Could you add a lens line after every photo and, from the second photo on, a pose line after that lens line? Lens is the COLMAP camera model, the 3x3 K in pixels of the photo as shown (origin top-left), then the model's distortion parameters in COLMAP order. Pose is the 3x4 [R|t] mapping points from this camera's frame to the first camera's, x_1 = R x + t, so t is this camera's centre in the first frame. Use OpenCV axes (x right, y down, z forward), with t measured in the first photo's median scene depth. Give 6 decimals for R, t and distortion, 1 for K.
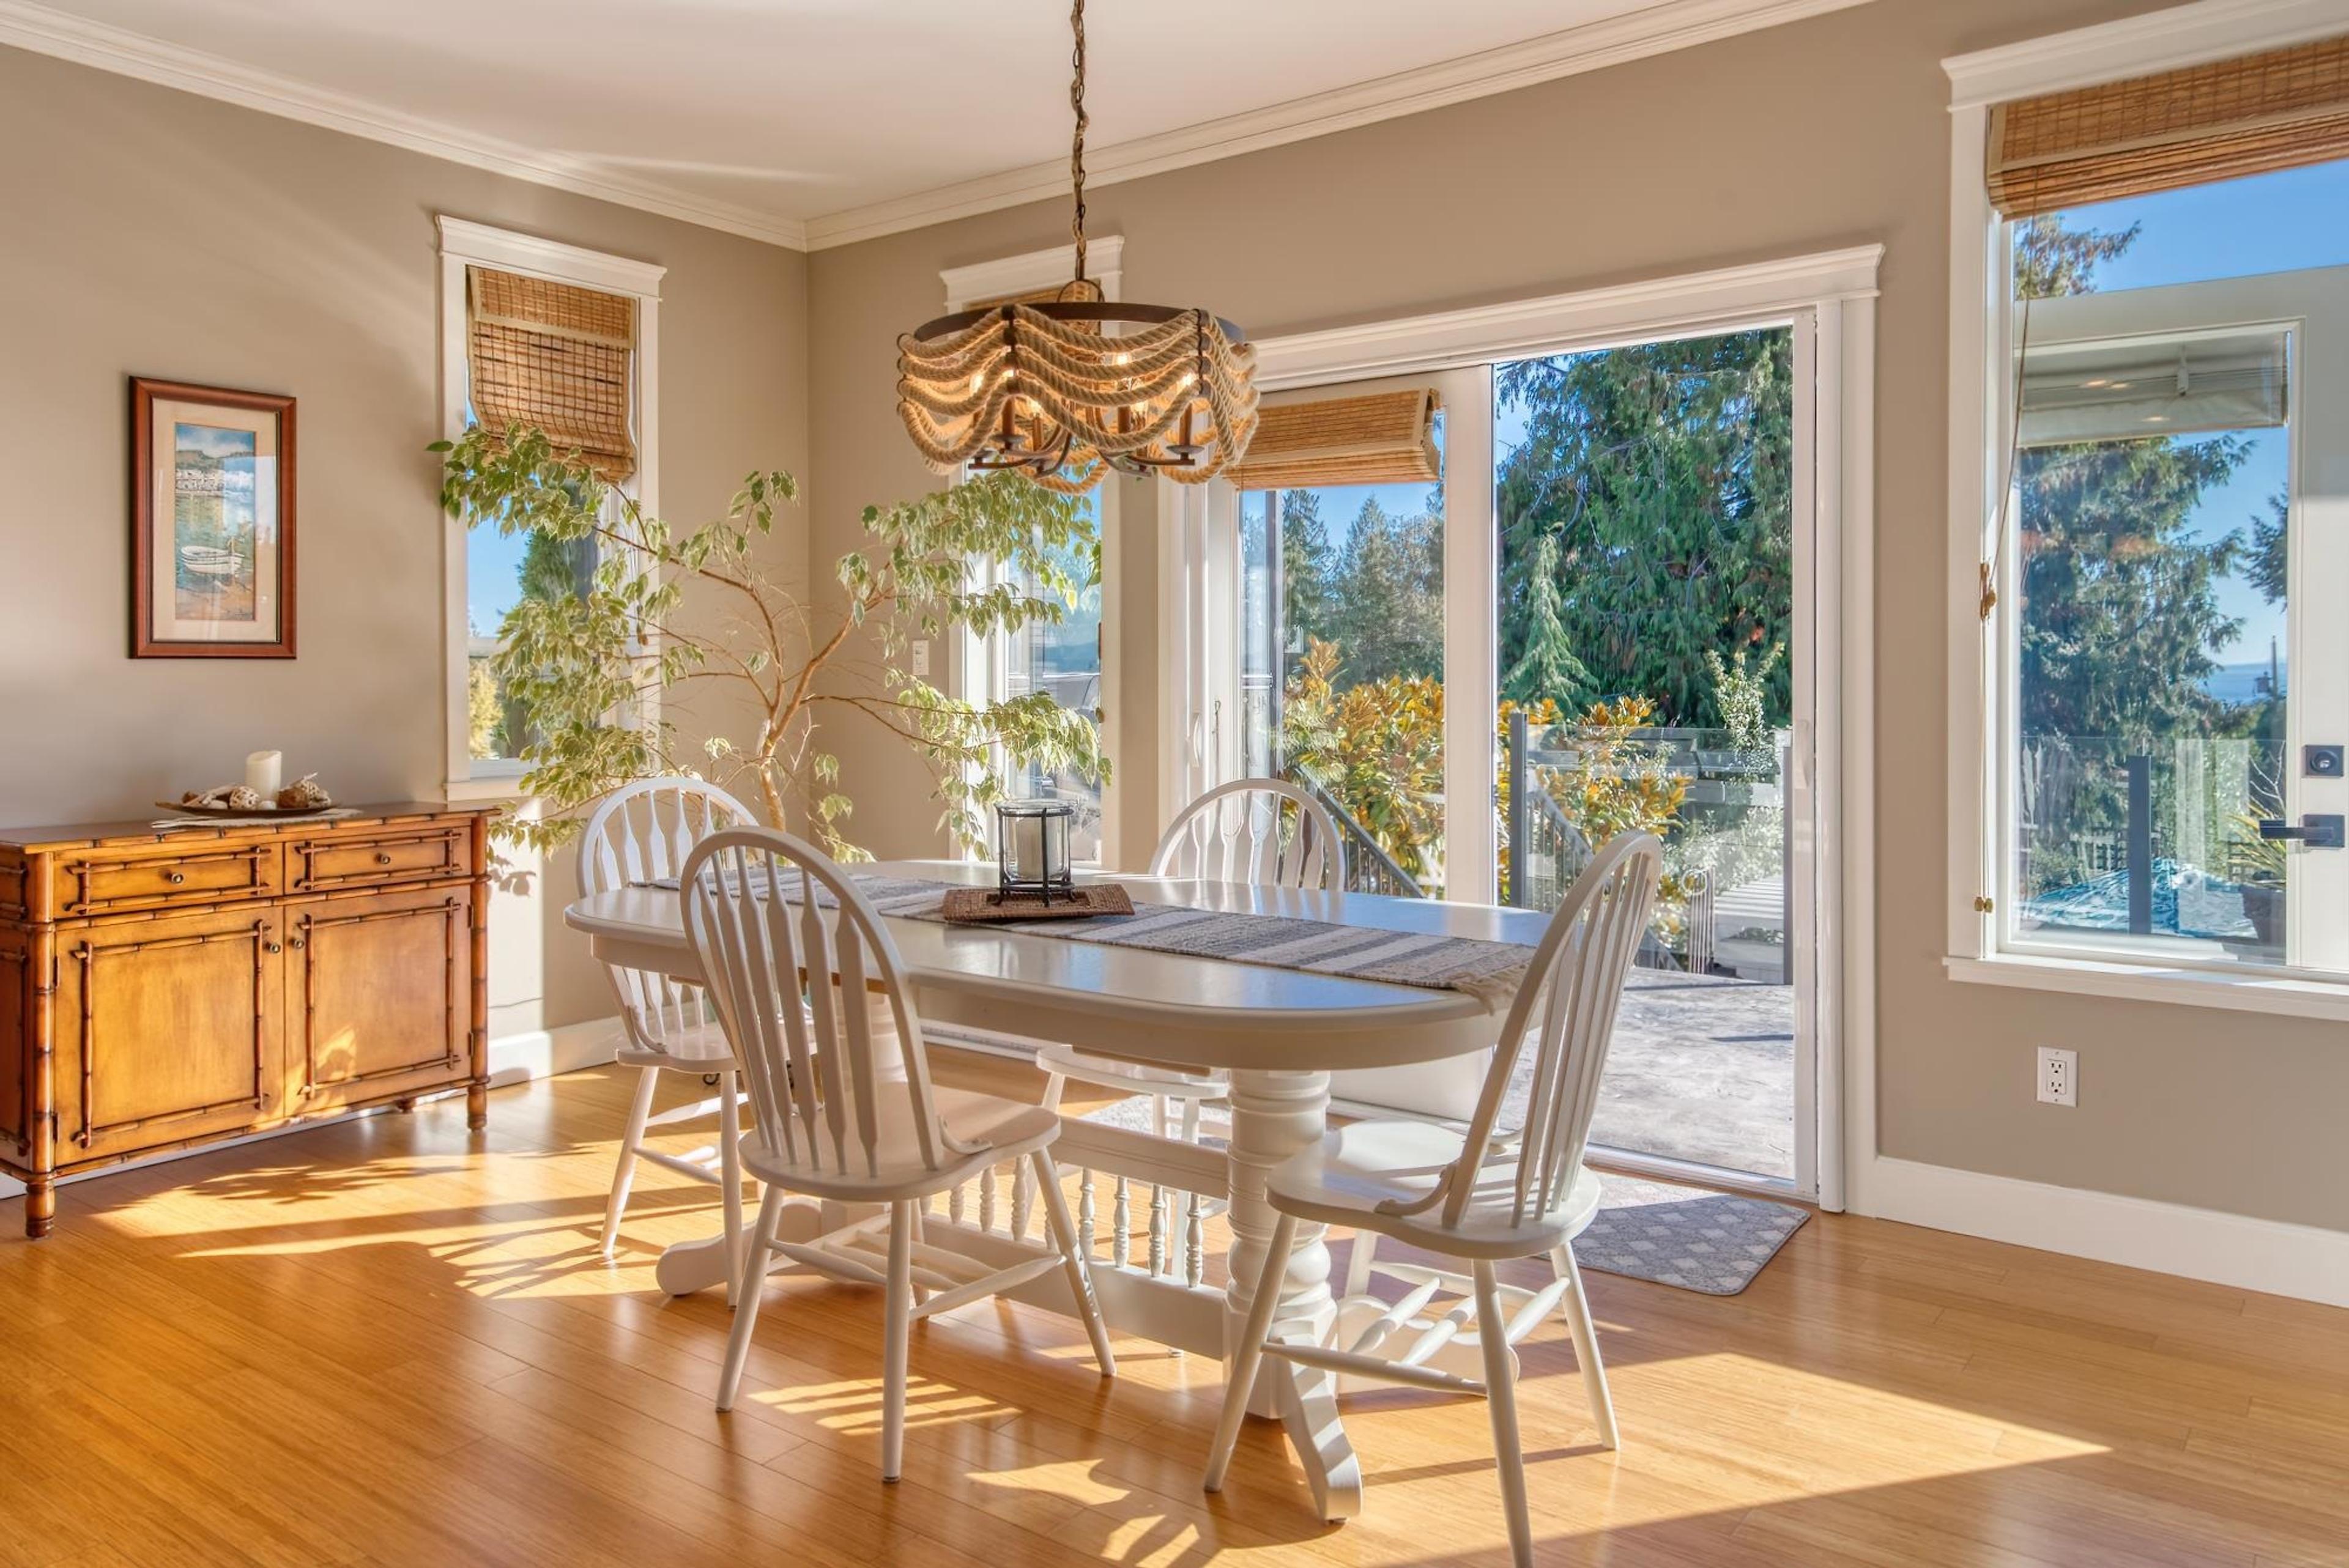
lens RADIAL K [[1669.6, 0, 1166.7], [0, 1669.6, 665.7], [0, 0, 1]] dist [0.050008, 0.002233]
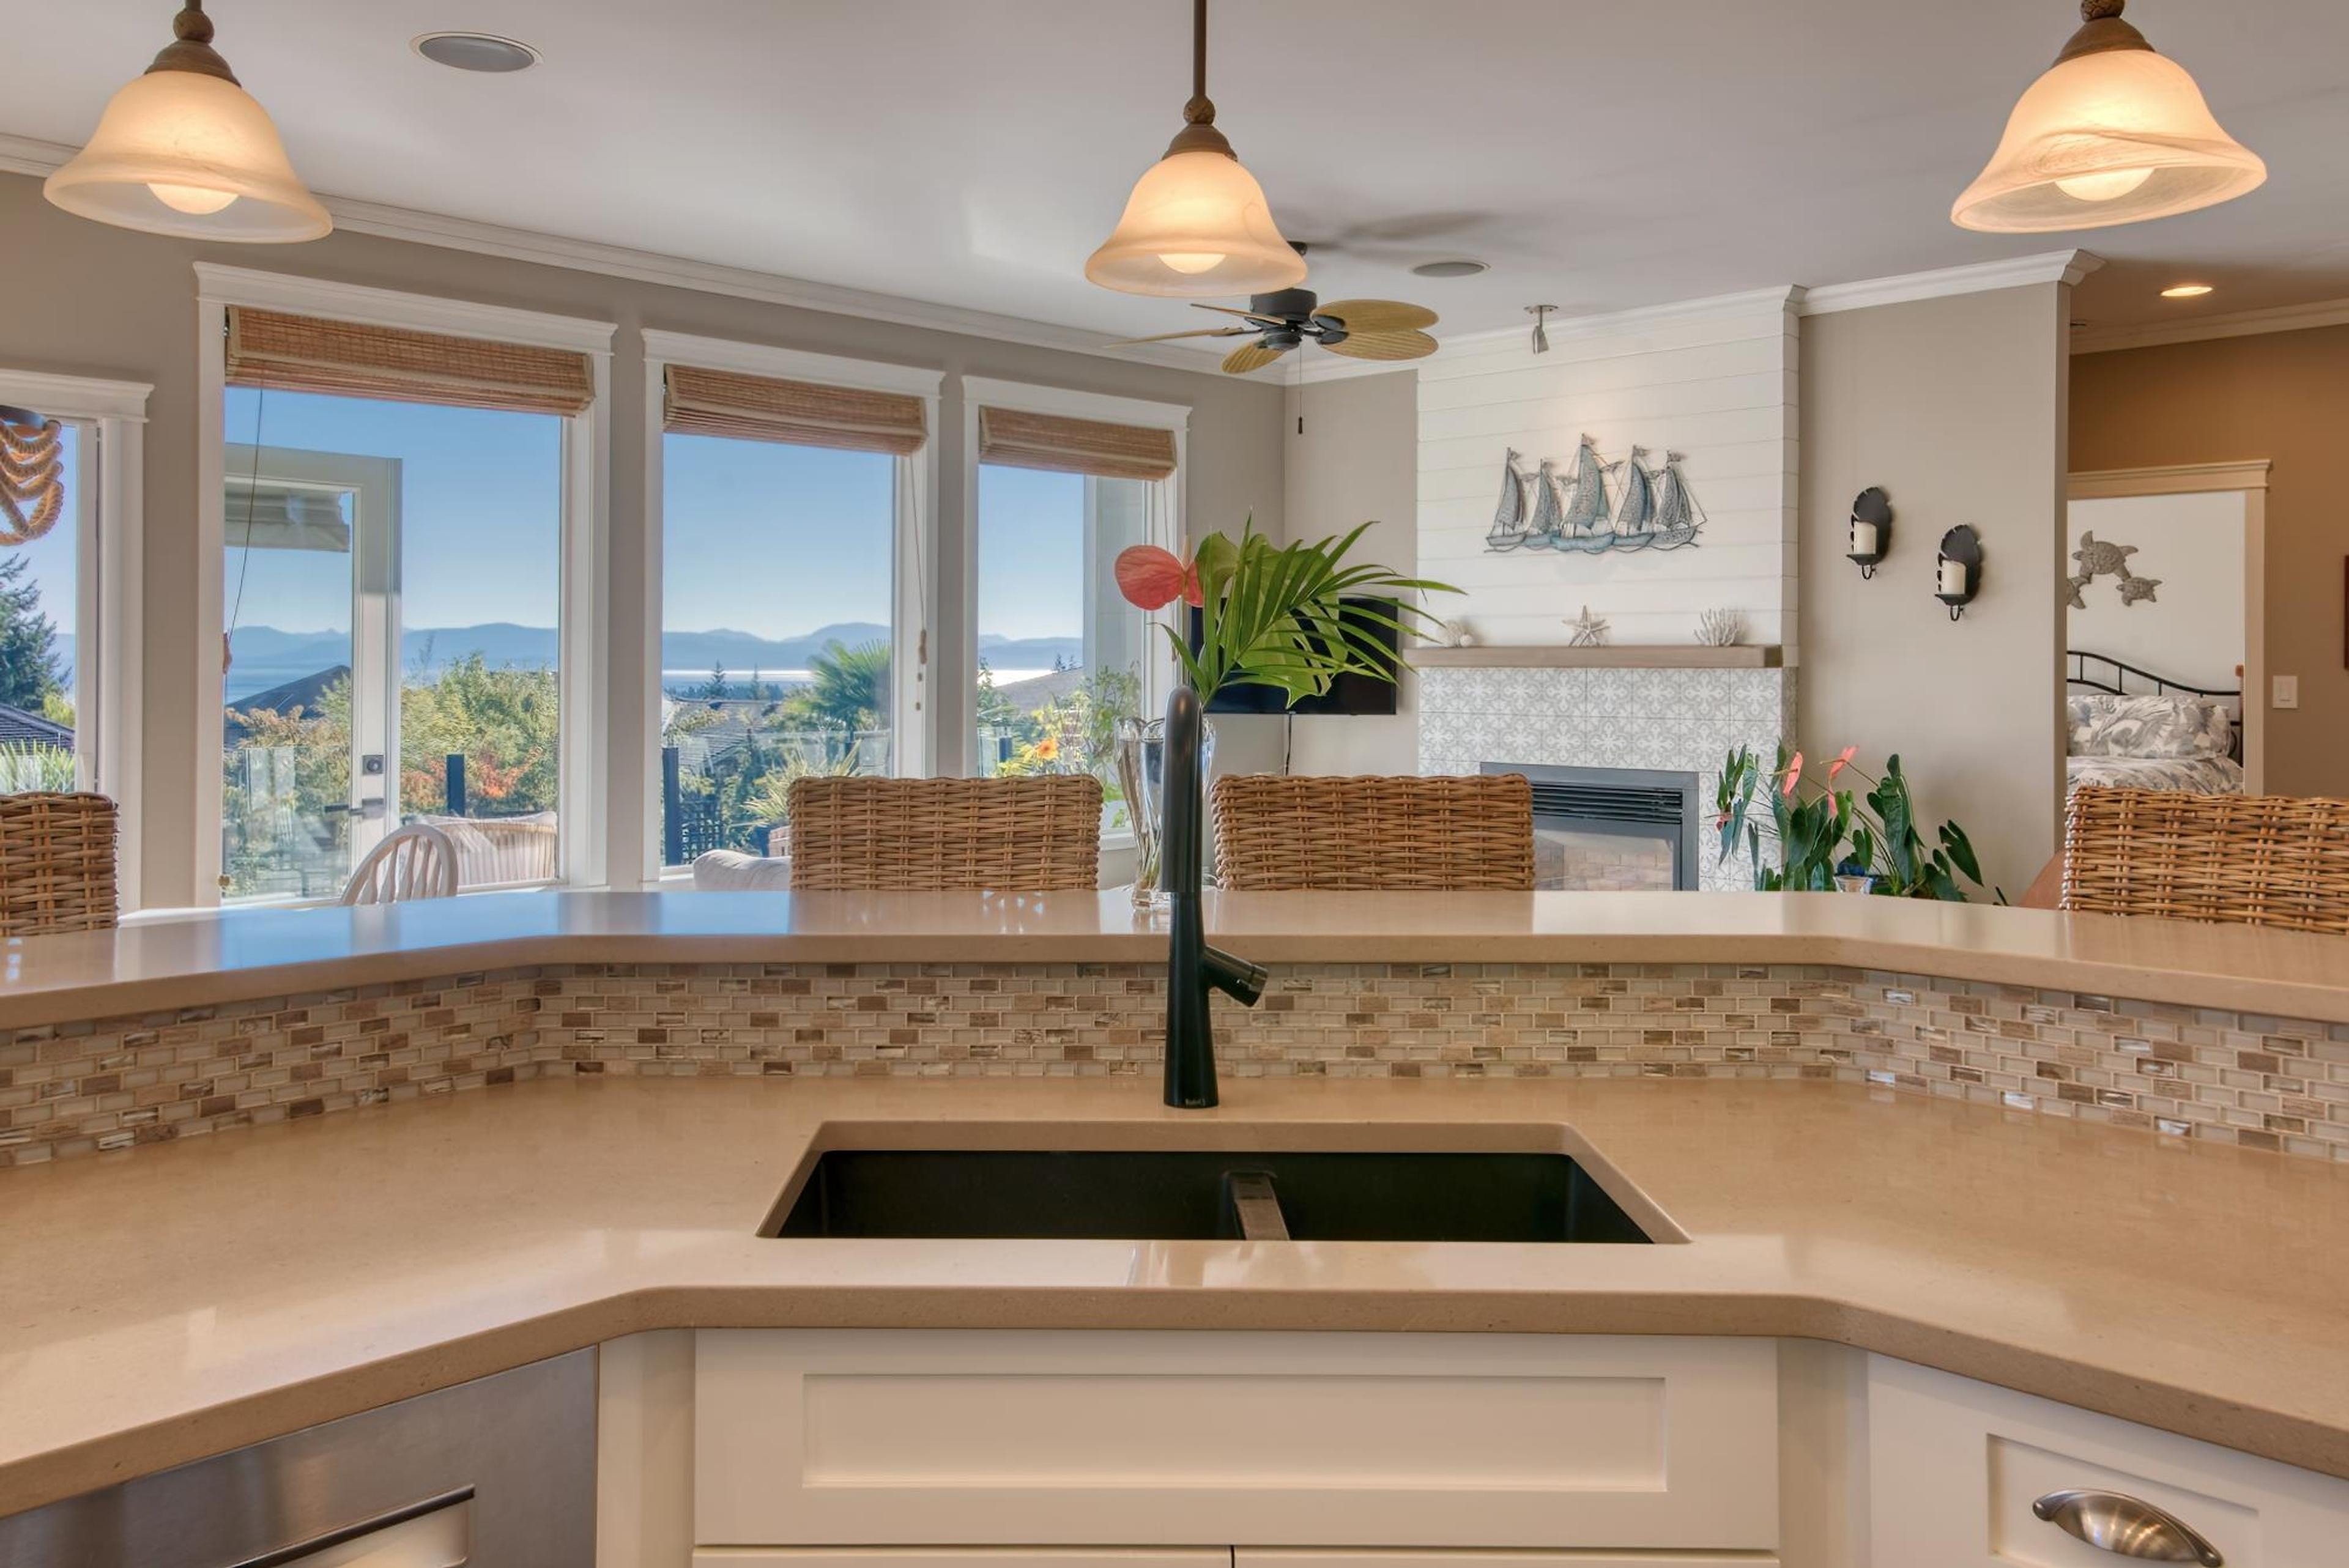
lens RADIAL K [[1868.5, 0, 1130.2], [0, 1868.5, 661.7], [0, 0, 1]] dist [0.003406, 0.004087]
pose [[0.121778, 0.007742, 0.992527, -0.901867], [-0.005722, 0.999958, -0.007098, -0.029687], [-0.992541, -0.004815, 0.121817, 0.074574]]
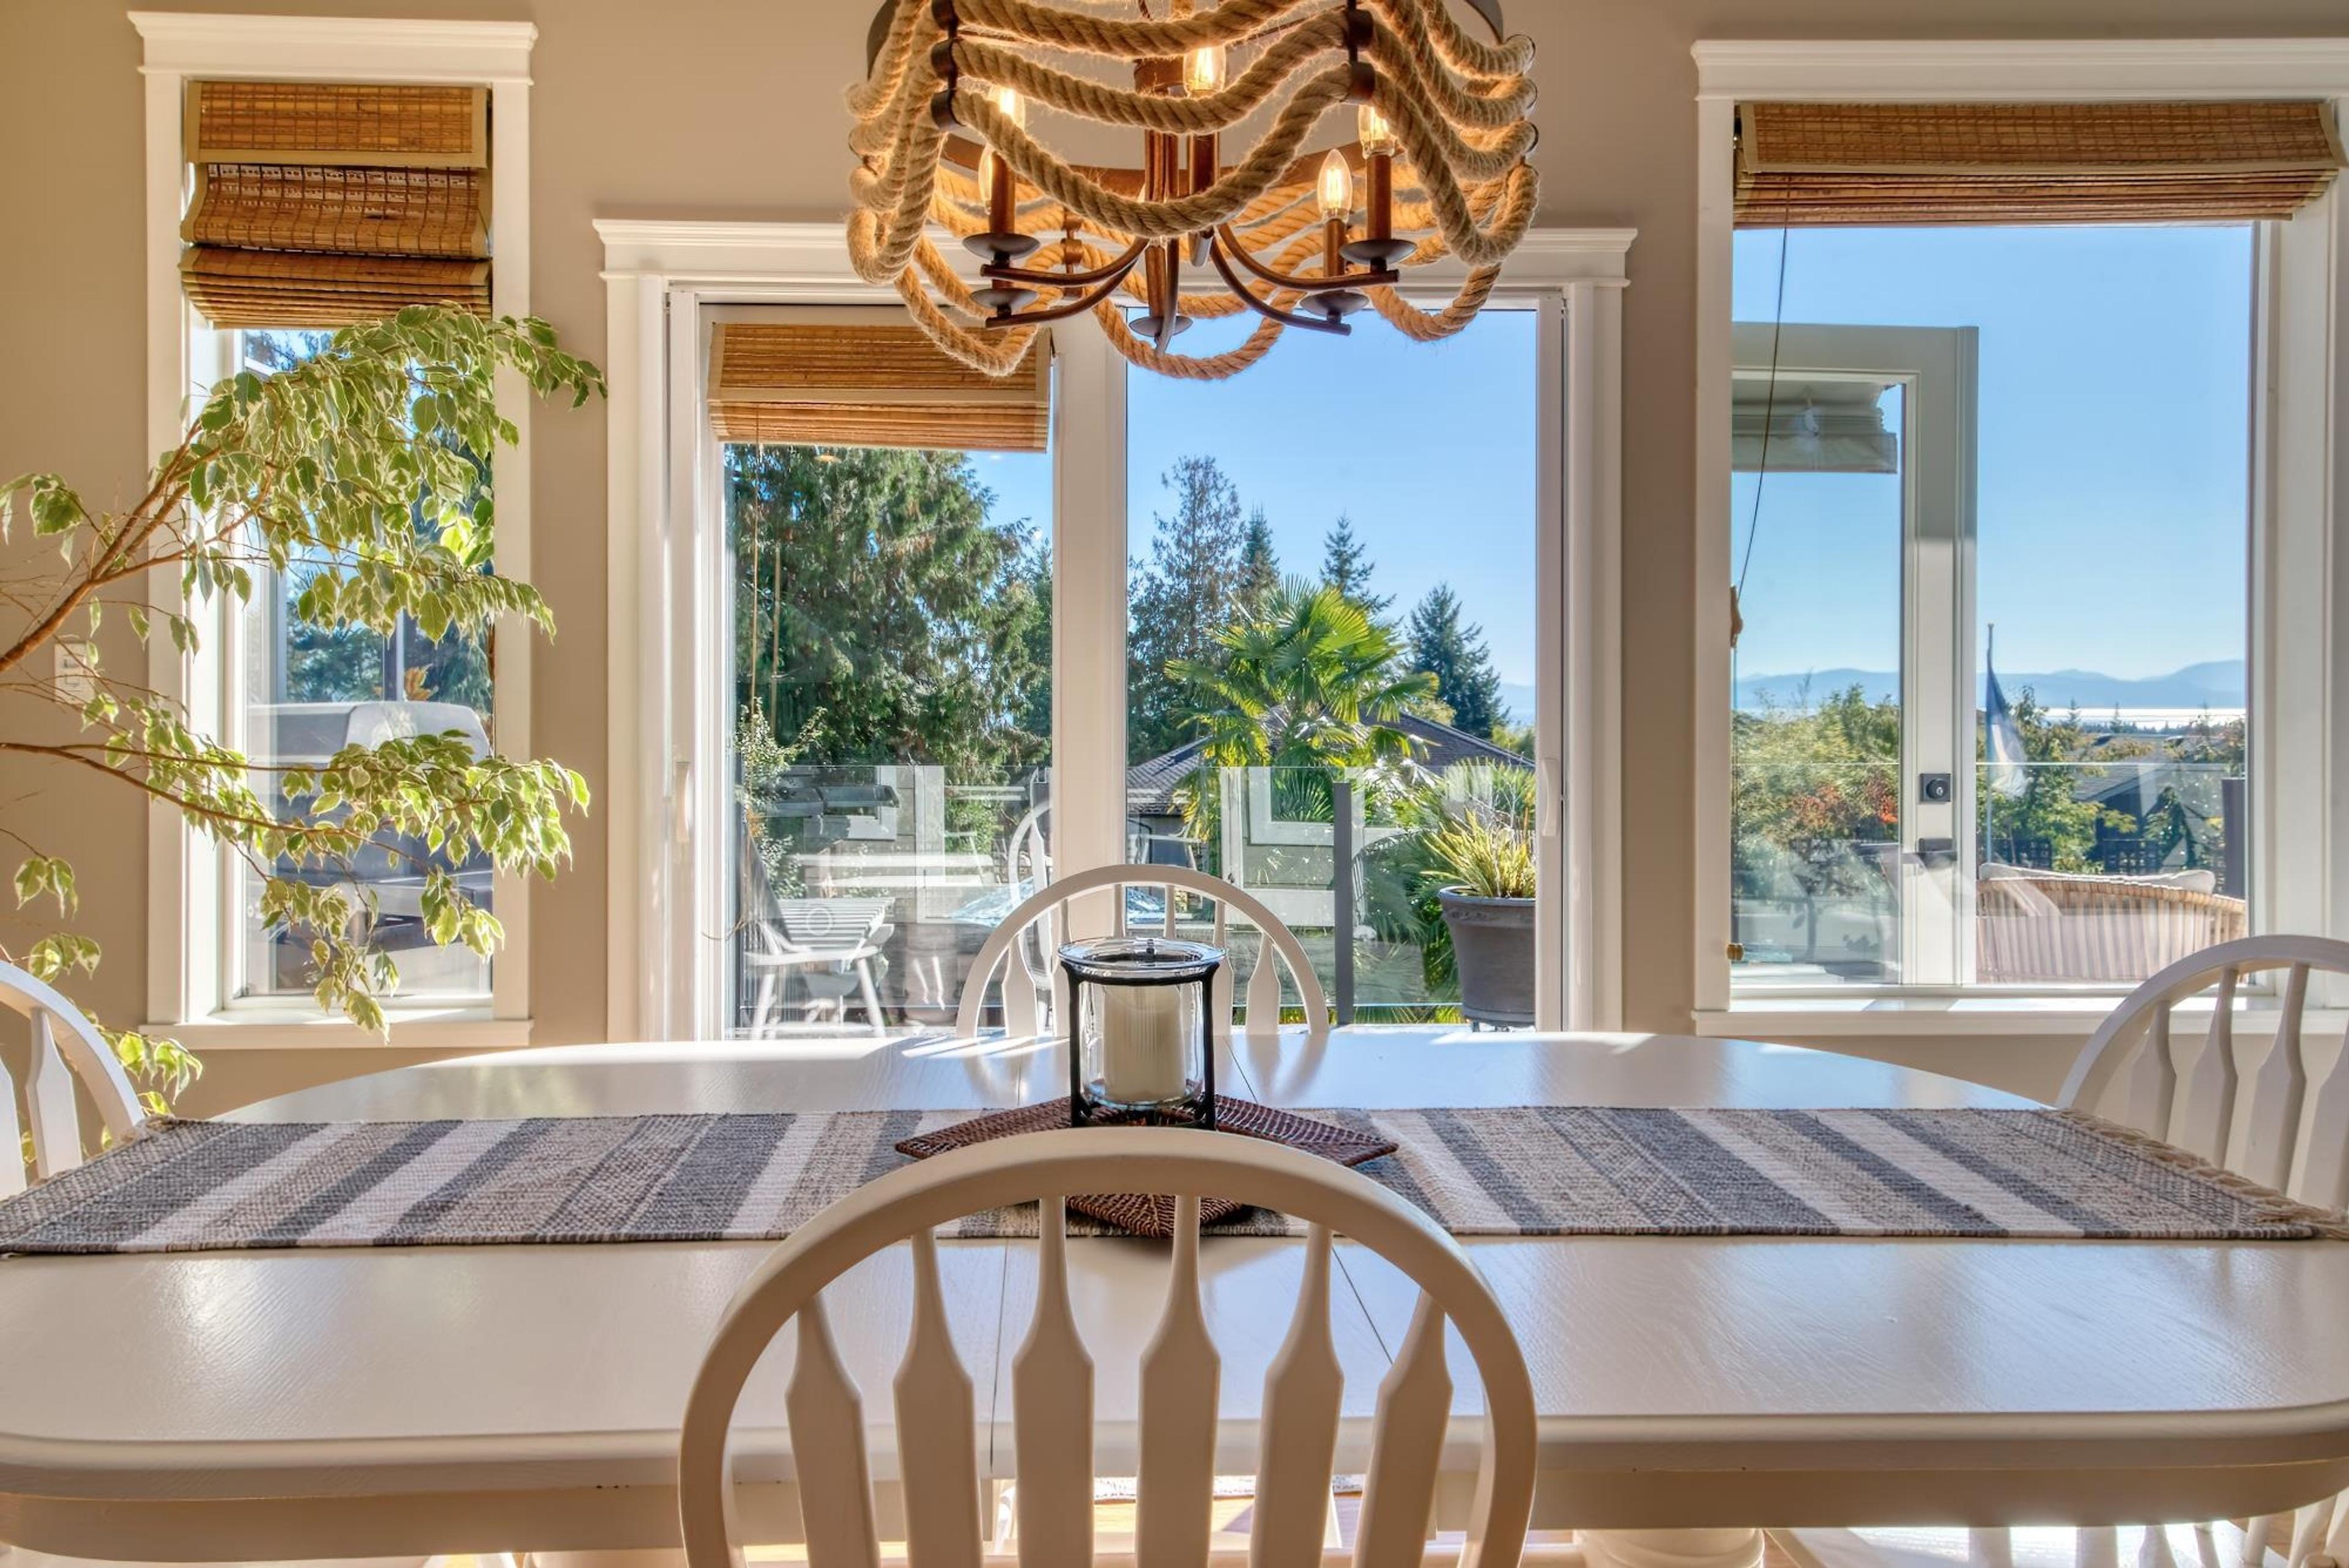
lens RADIAL K [[1545.0, 0, 1122.2], [0, 1545.0, 701.2], [0, 0, 1]] dist [0.042185, -0.001261]
pose [[0.772215, 0.006085, 0.635333, -0.315005], [-0.005207, 0.999981, -0.003248, 0.007437], [-0.635340, -0.000800, 0.772232, 0.521786]]
